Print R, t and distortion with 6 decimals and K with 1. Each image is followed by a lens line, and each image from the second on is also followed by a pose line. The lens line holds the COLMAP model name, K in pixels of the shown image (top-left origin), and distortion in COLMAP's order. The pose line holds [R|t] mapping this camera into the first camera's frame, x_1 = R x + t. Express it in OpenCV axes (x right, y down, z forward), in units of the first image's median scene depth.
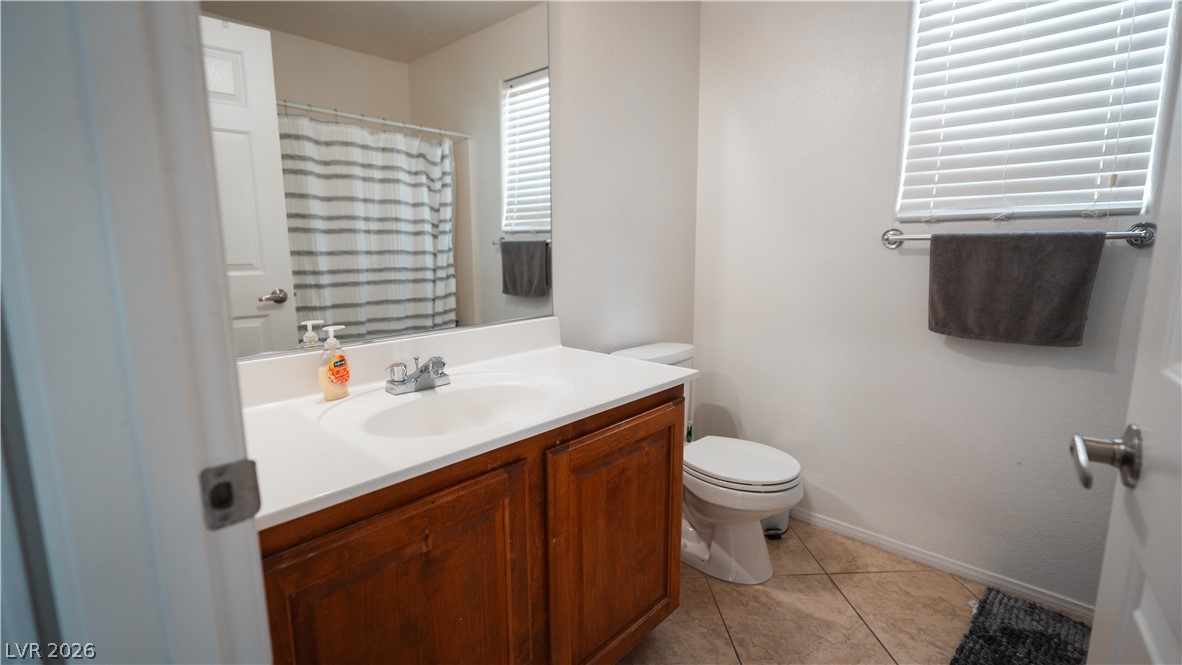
lens RADIAL K [[521.9, 0, 588.1], [0, 521.9, 326.2], [0, 0, 1]] dist [-0.017007, 0.007054]
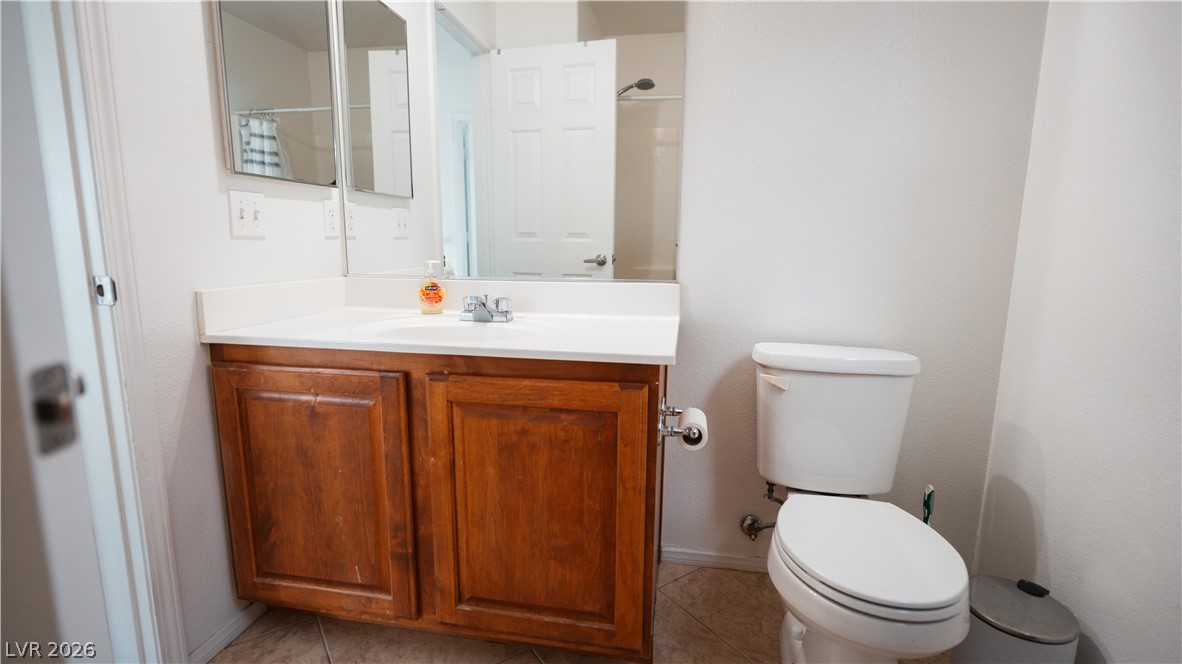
lens RADIAL K [[521.9, 0, 588.1], [0, 521.9, 325.7], [0, 0, 1]] dist [-0.017007, 0.007054]
pose [[0.543036, 0.141868, -0.827639, 0.874440], [-0.135699, 0.987496, 0.080234, 0.003485], [0.828672, 0.068740, 0.555497, 0.580166]]
